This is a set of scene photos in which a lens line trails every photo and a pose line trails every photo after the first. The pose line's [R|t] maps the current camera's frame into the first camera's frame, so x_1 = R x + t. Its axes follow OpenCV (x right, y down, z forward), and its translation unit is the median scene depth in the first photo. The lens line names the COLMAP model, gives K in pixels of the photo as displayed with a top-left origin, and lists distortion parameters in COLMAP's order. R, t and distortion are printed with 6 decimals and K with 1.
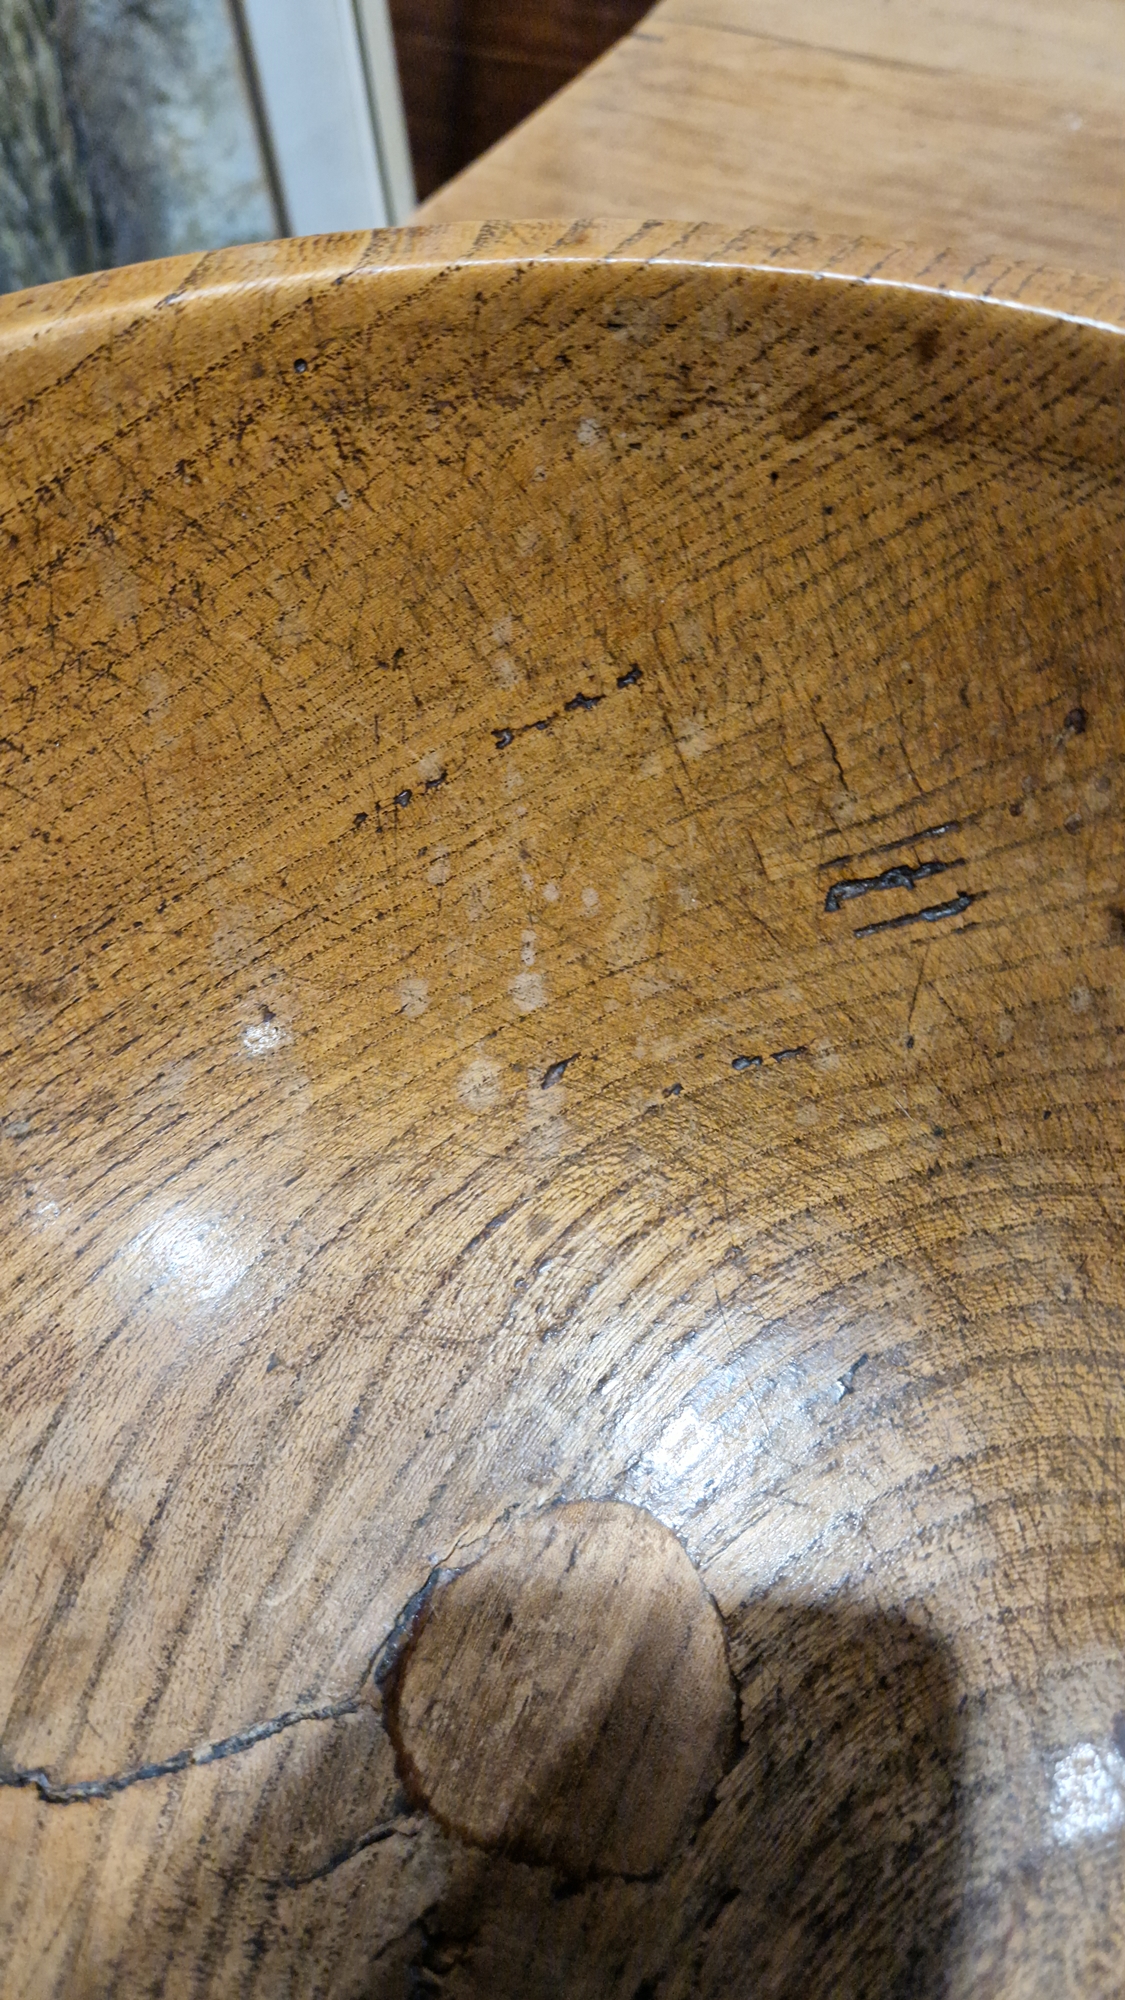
lens RADIAL K [[1372.3, 0, 563.5], [0, 1372.3, 981.4], [0, 0, 1]] dist [0.013358, -0.047647]
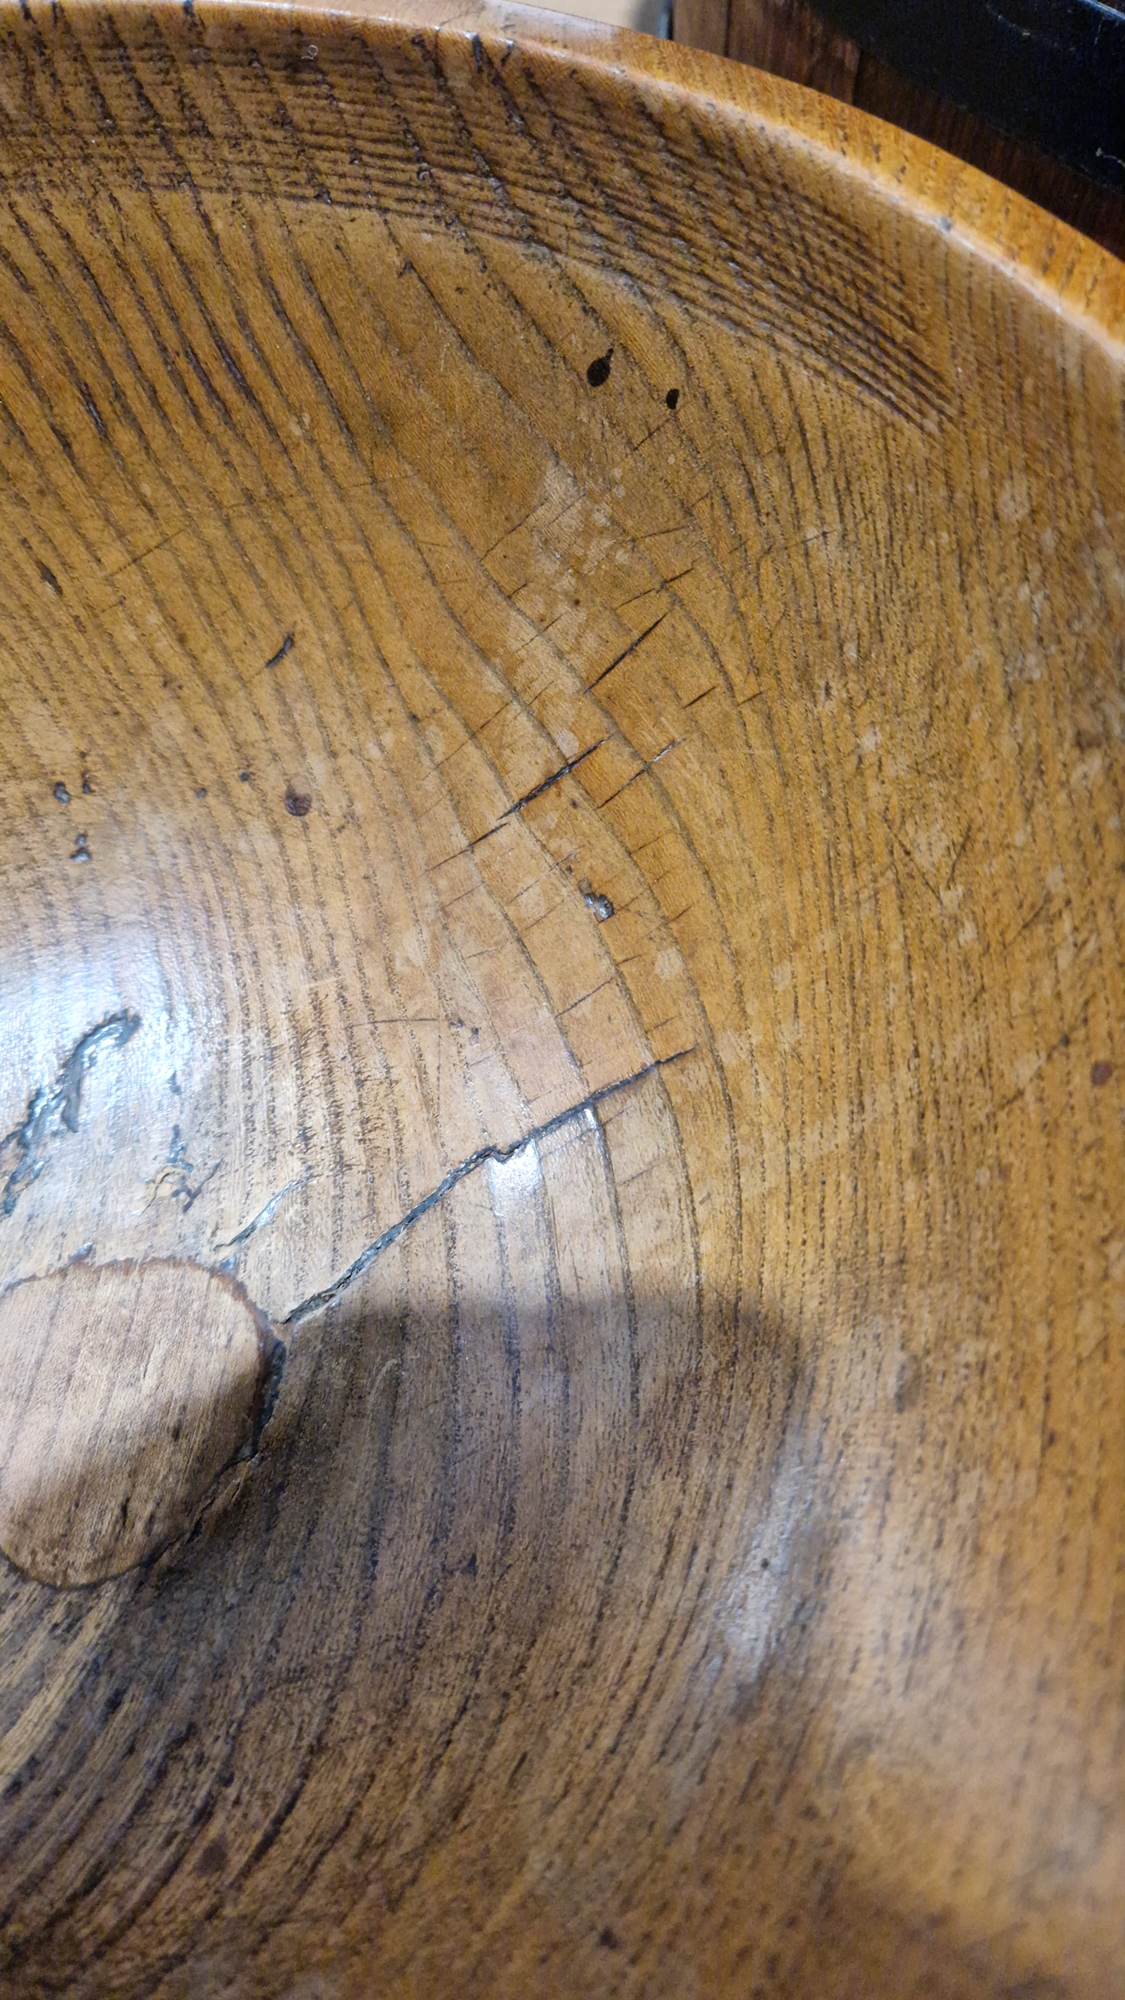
lens RADIAL K [[1372.3, 0, 587.5], [0, 1372.3, 994.9], [0, 0, 1]] dist [0.013358, -0.047647]
pose [[-0.940301, 0.268198, -0.209533, -0.194887], [-0.294794, -0.334130, 0.895239, -0.428614], [0.170090, 0.903563, 0.393246, 0.320946]]
